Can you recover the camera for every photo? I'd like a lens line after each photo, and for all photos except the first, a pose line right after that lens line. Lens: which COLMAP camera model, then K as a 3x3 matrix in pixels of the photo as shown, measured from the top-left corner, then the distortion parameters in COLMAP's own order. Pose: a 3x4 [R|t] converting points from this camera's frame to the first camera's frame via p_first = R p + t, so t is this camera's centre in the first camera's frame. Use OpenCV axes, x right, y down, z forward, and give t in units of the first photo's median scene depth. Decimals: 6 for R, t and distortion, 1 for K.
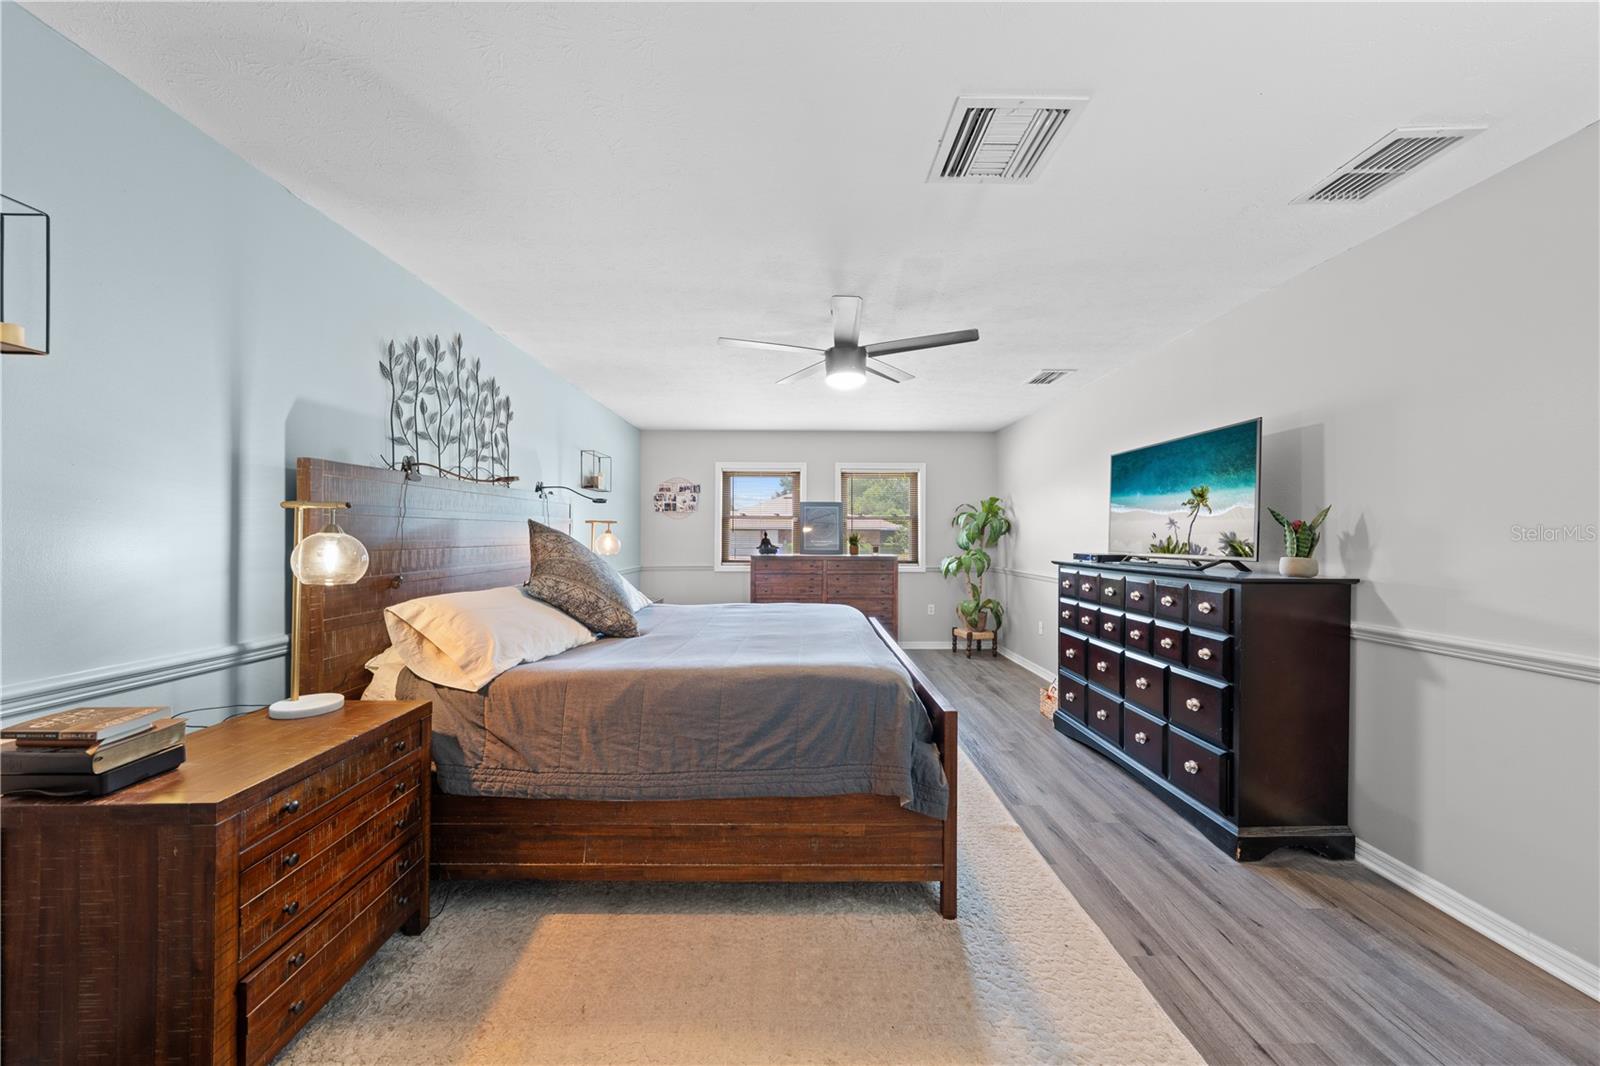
lens RADIAL K [[543.2, 0, 802.7], [0, 543.2, 537.2], [0, 0, 1]] dist [-0.003071, -0.000277]
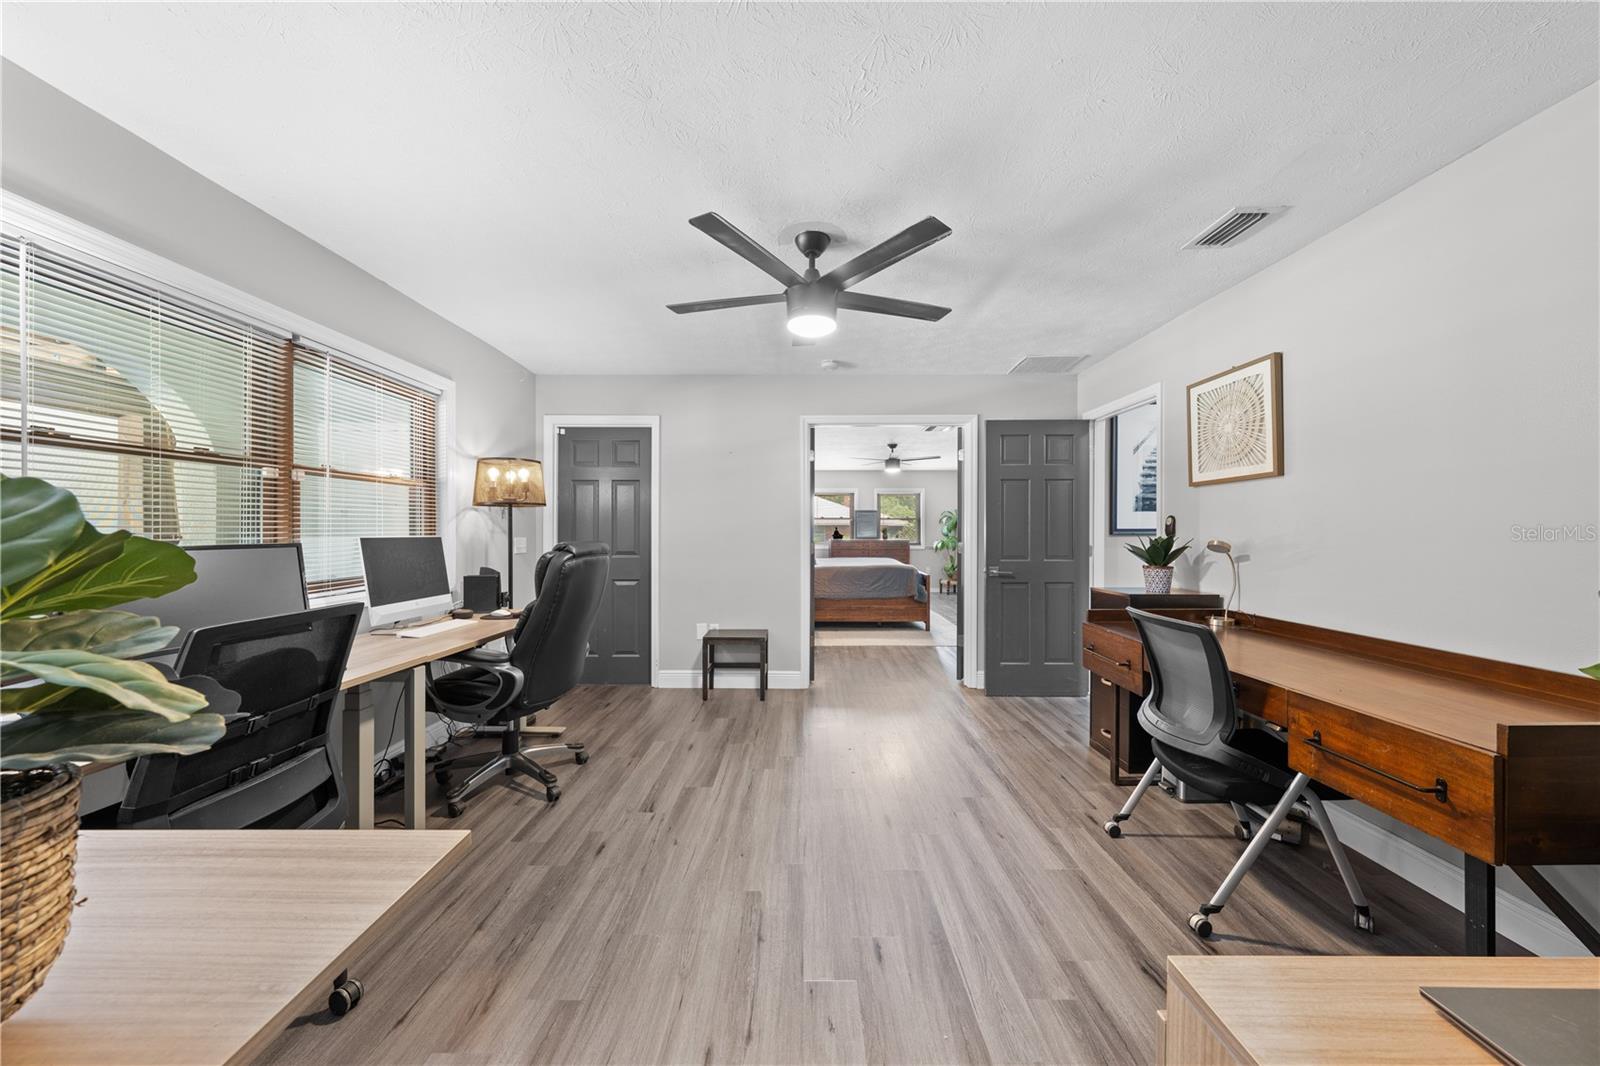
lens RADIAL K [[543.2, 0, 797.8], [0, 543.2, 530.4], [0, 0, 1]] dist [-0.003071, -0.000277]
pose [[0.999829, 0.006444, -0.017321, -0.343708], [-0.006519, 0.999969, -0.004304, 0.024733], [0.017292, 0.004416, 0.999841, -1.684544]]
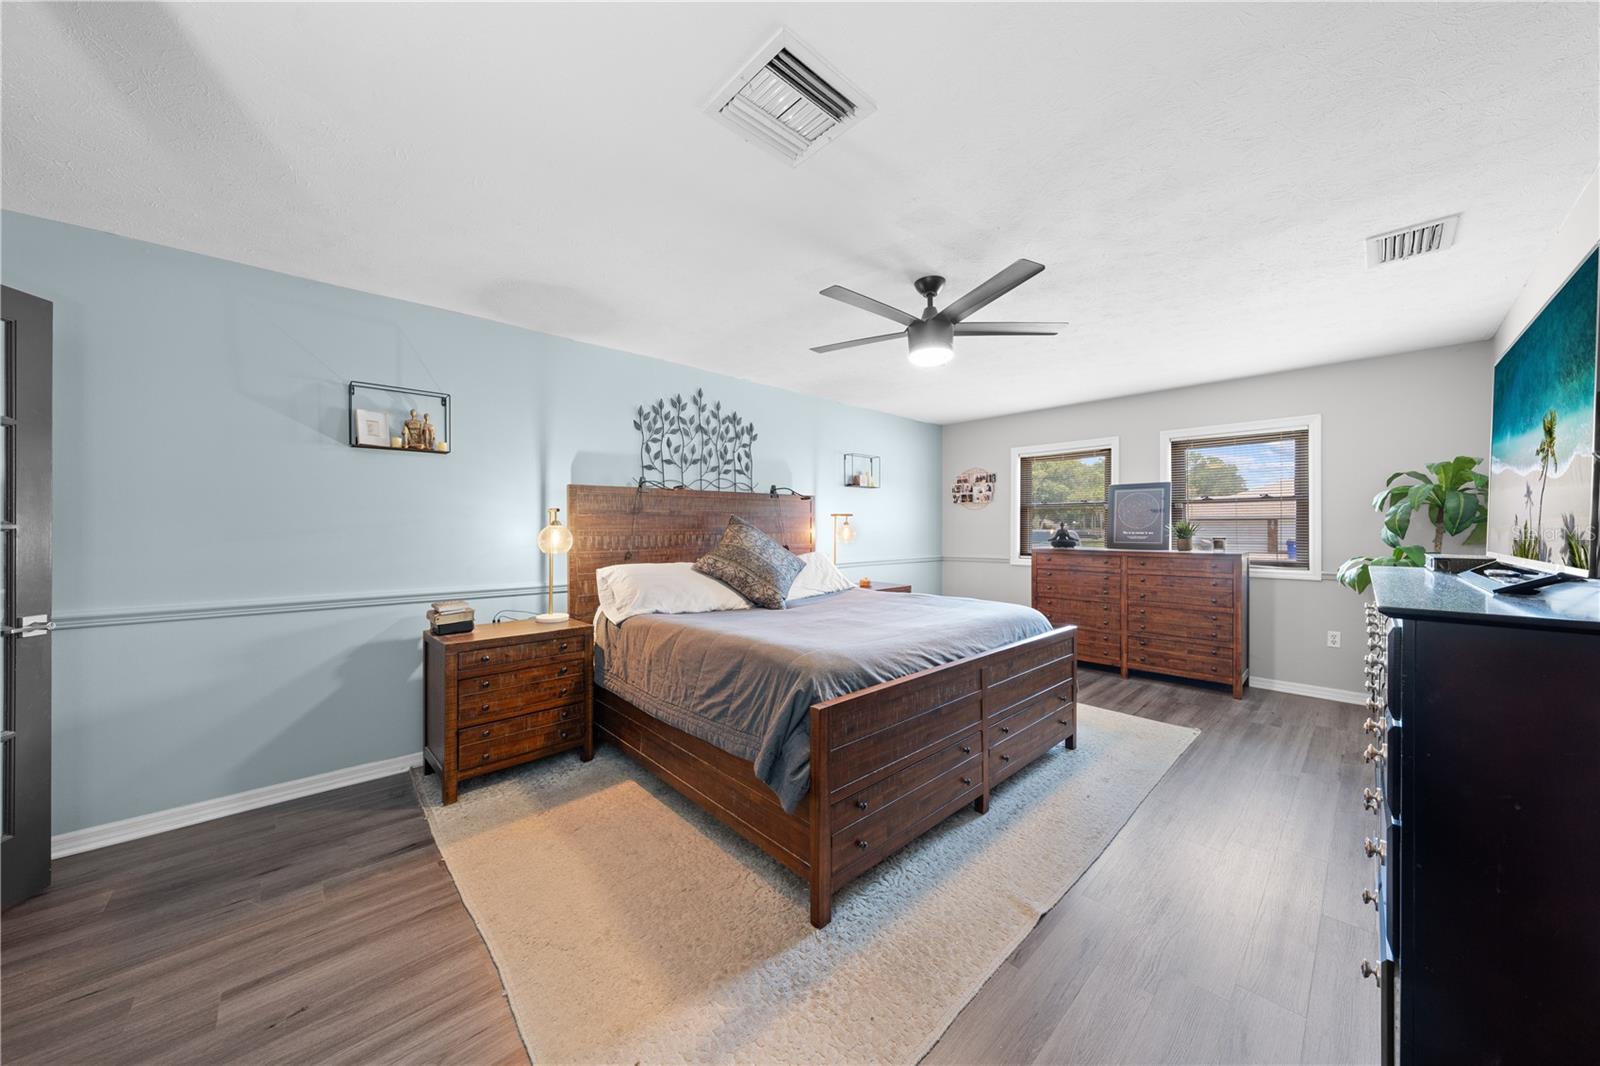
lens RADIAL K [[543.2, 0, 807.6], [0, 543.2, 528.5], [0, 0, 1]] dist [-0.003071, -0.000277]
pose [[0.677991, -0.002355, -0.735067, 0.623383], [0.001049, 0.999997, -0.002237, 0.004834], [0.735070, 0.000746, 0.677991, 0.221626]]
